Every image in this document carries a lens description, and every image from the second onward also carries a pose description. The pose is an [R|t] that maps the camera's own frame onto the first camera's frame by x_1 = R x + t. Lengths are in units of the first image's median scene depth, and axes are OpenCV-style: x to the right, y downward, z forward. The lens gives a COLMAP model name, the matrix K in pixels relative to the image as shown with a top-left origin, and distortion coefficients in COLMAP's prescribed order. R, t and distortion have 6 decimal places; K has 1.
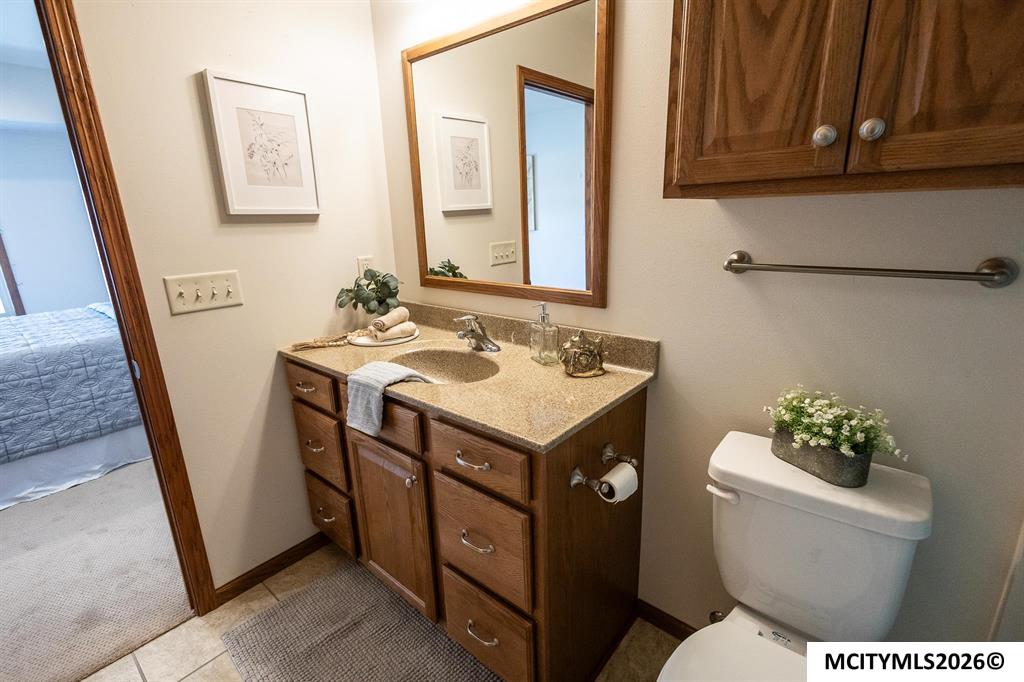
lens RADIAL K [[469.0, 0, 514.7], [0, 469.0, 342.4], [0, 0, 1]] dist [0.009895, -0.004431]
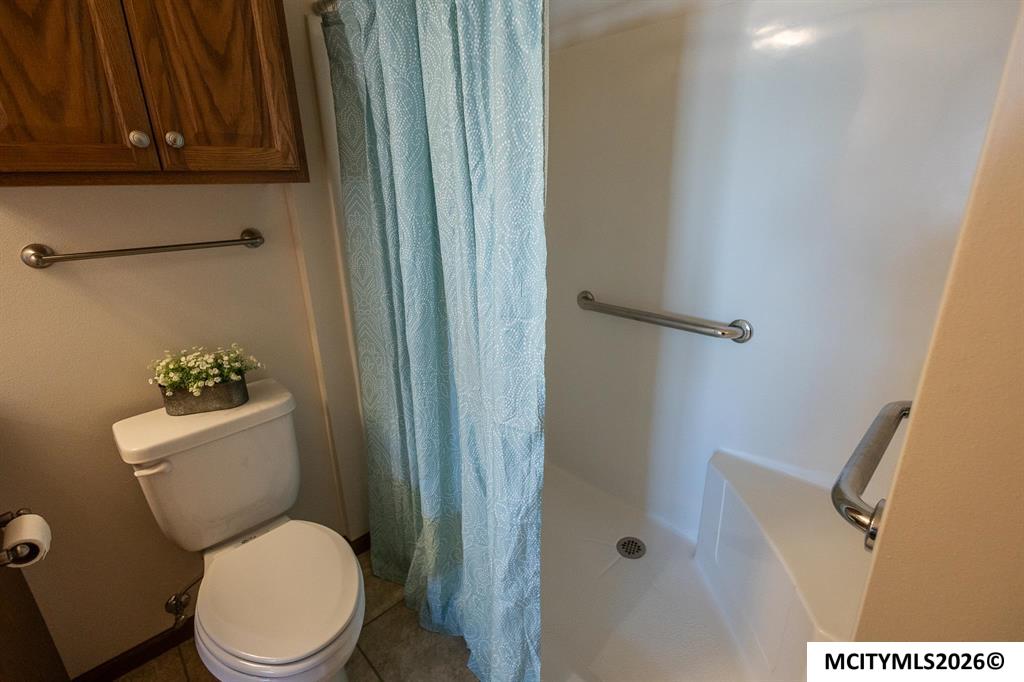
lens RADIAL K [[469.0, 0, 516.9], [0, 469.0, 340.2], [0, 0, 1]] dist [0.009895, -0.004431]
pose [[0.103976, -0.296165, 0.949461, -0.438196], [0.277828, 0.925281, 0.258197, 0.006886], [-0.954987, 0.236940, 0.178490, -0.038925]]
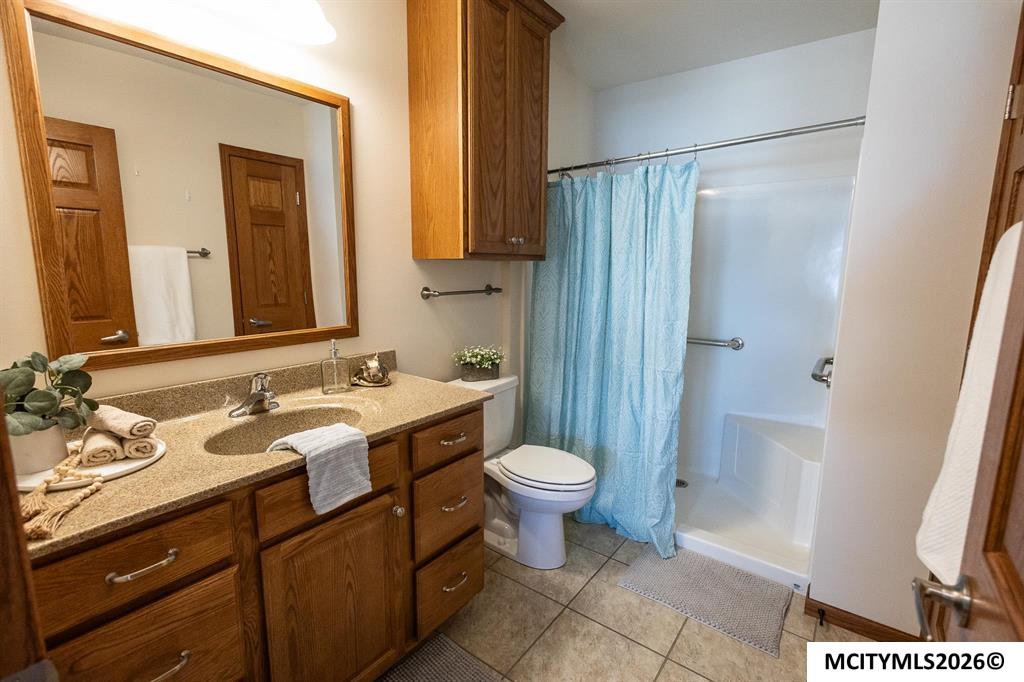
lens RADIAL K [[469.0, 0, 507.0], [0, 469.0, 342.4], [0, 0, 1]] dist [0.009895, -0.004431]
pose [[-0.056260, -0.135399, 0.989193, -1.668611], [0.256447, 0.955562, 0.145381, -0.208757], [-0.964920, 0.261855, -0.019037, 0.947963]]
